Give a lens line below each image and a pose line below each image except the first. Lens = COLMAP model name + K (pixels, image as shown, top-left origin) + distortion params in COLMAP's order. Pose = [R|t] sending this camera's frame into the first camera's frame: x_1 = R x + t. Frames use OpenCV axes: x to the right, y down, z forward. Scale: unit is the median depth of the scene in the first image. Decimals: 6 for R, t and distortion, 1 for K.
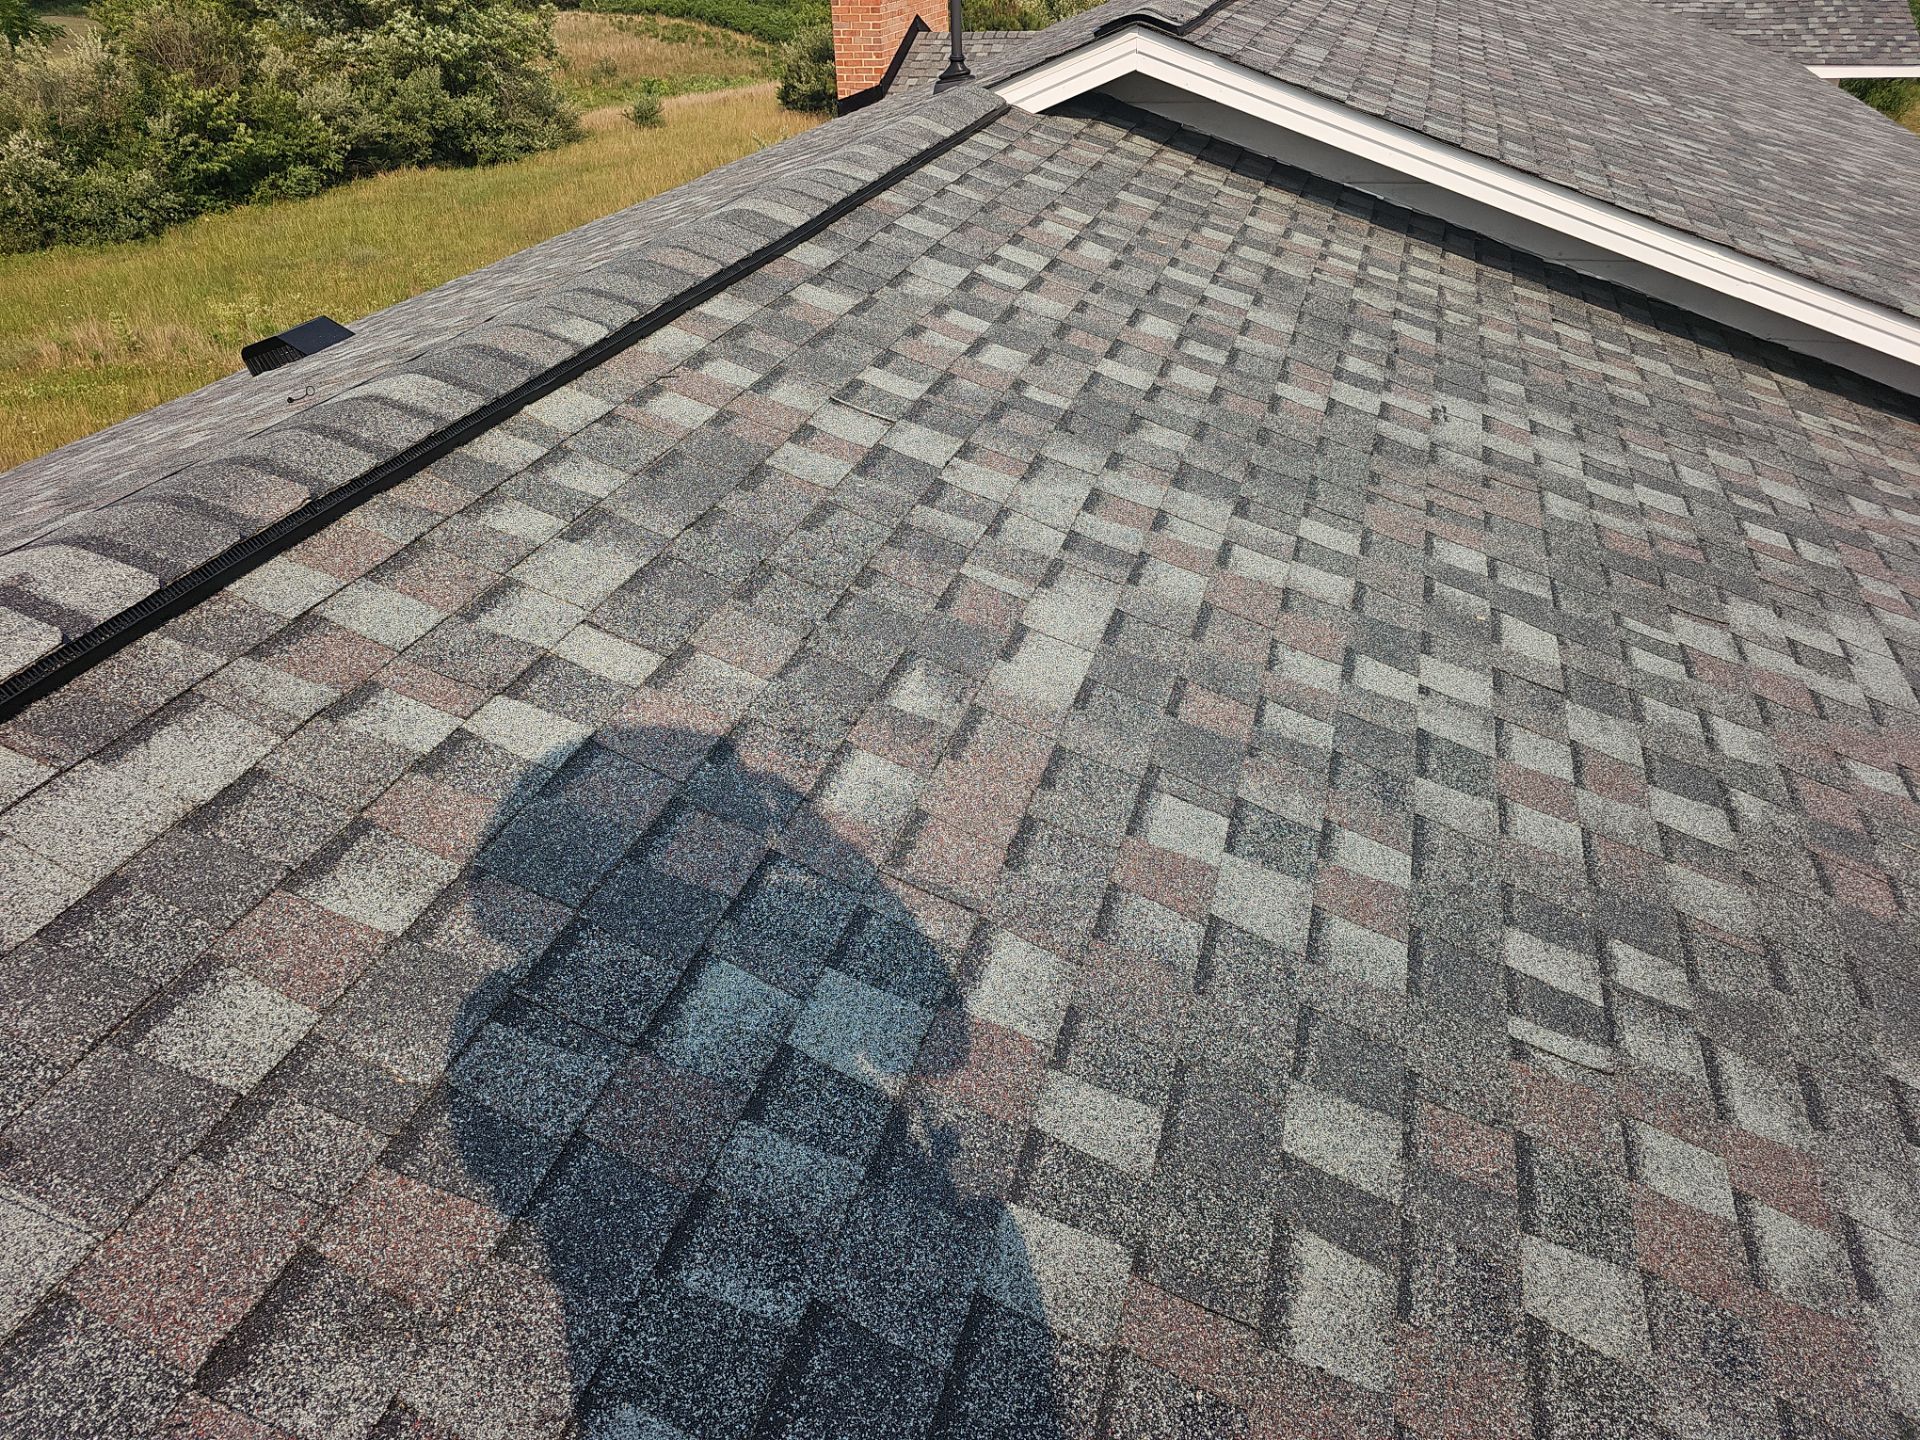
lens RADIAL K [[1253.2, 0, 935.6], [0, 1253.2, 726.7], [0, 0, 1]] dist [0.043615, -0.038854]
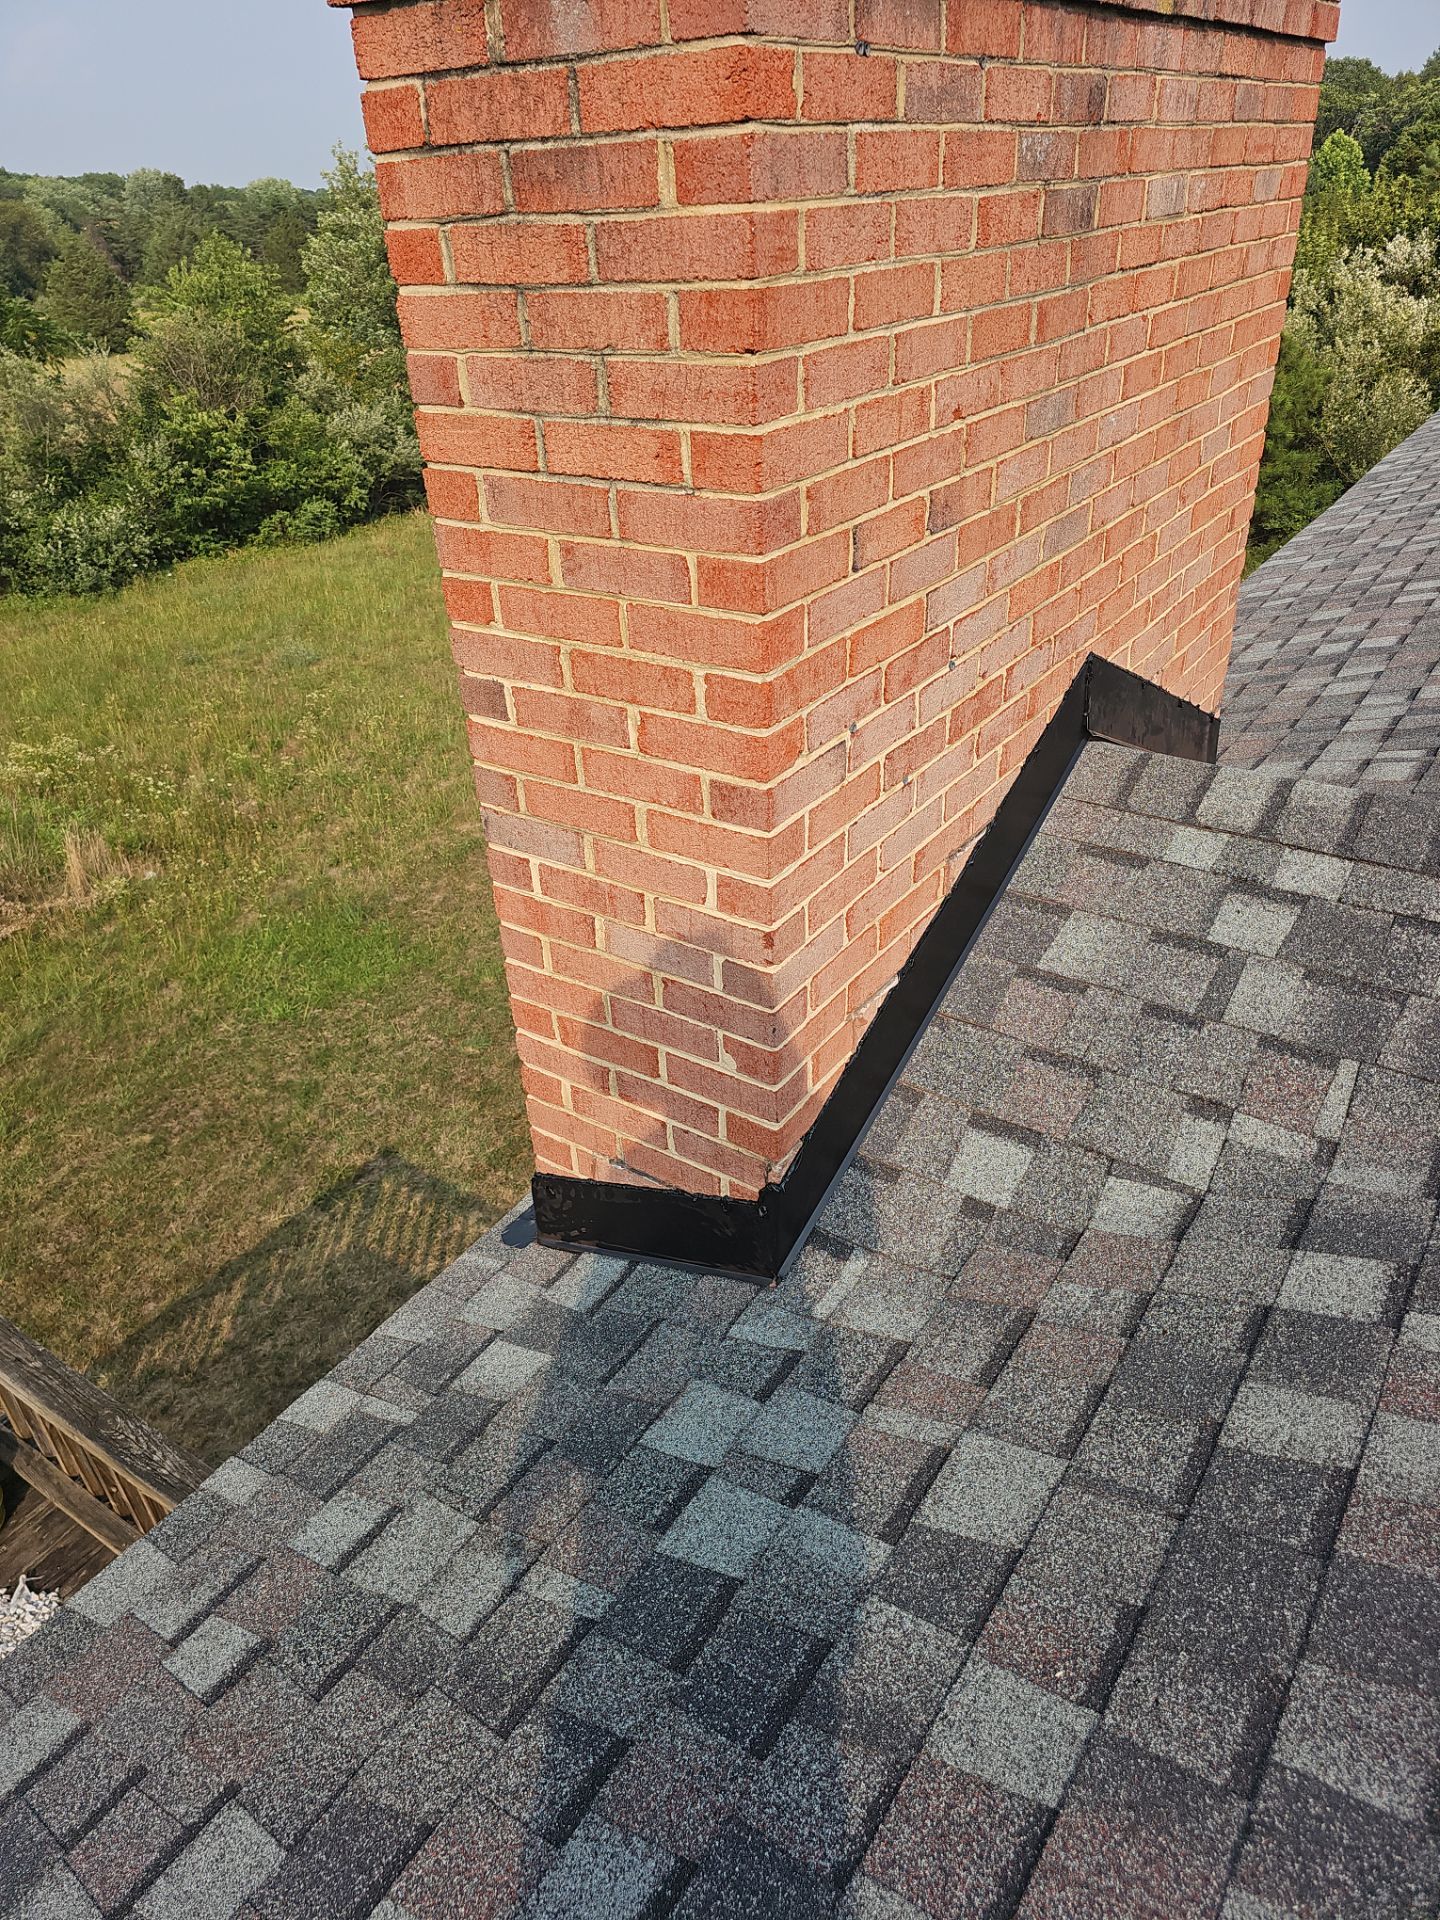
lens RADIAL K [[1253.2, 0, 708.8], [0, 1253.2, 965.1], [0, 0, 1]] dist [0.043615, -0.038854]
pose [[0.956333, 0.139770, -0.256694, -0.005672], [-0.145799, 0.989304, -0.004511, -0.193351], [0.253318, 0.041739, 0.966482, 0.309105]]
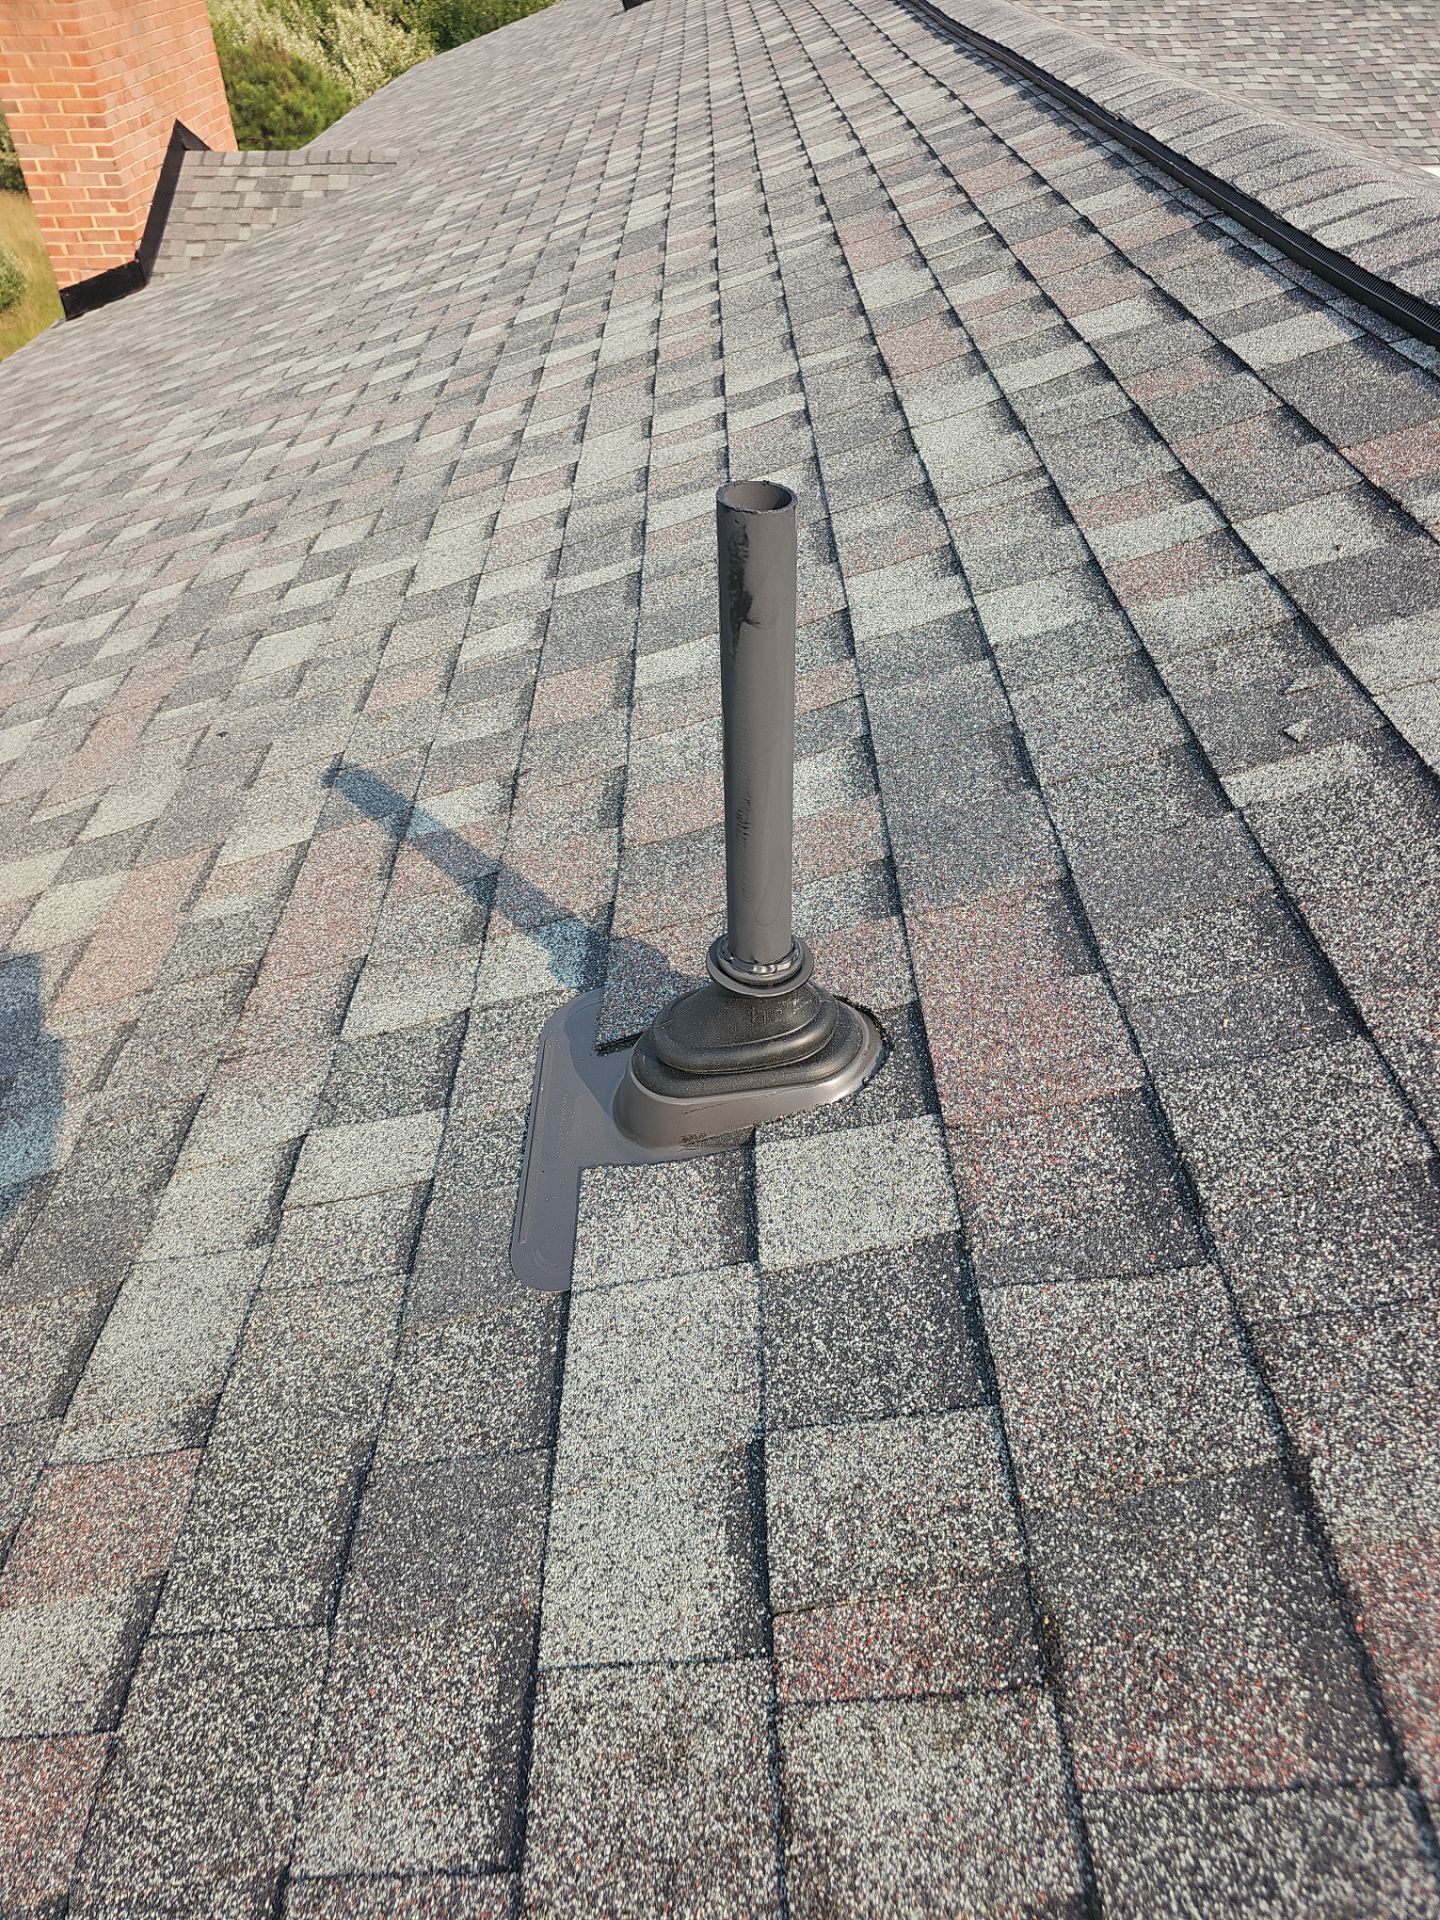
lens RADIAL K [[1253.2, 0, 708.8], [0, 1253.2, 965.1], [0, 0, 1]] dist [0.043615, -0.038854]
pose [[0.945910, -0.192248, 0.261332, -0.004032], [0.158710, 0.976755, 0.144085, -0.089865], [-0.282957, -0.094815, 0.954435, 0.135070]]
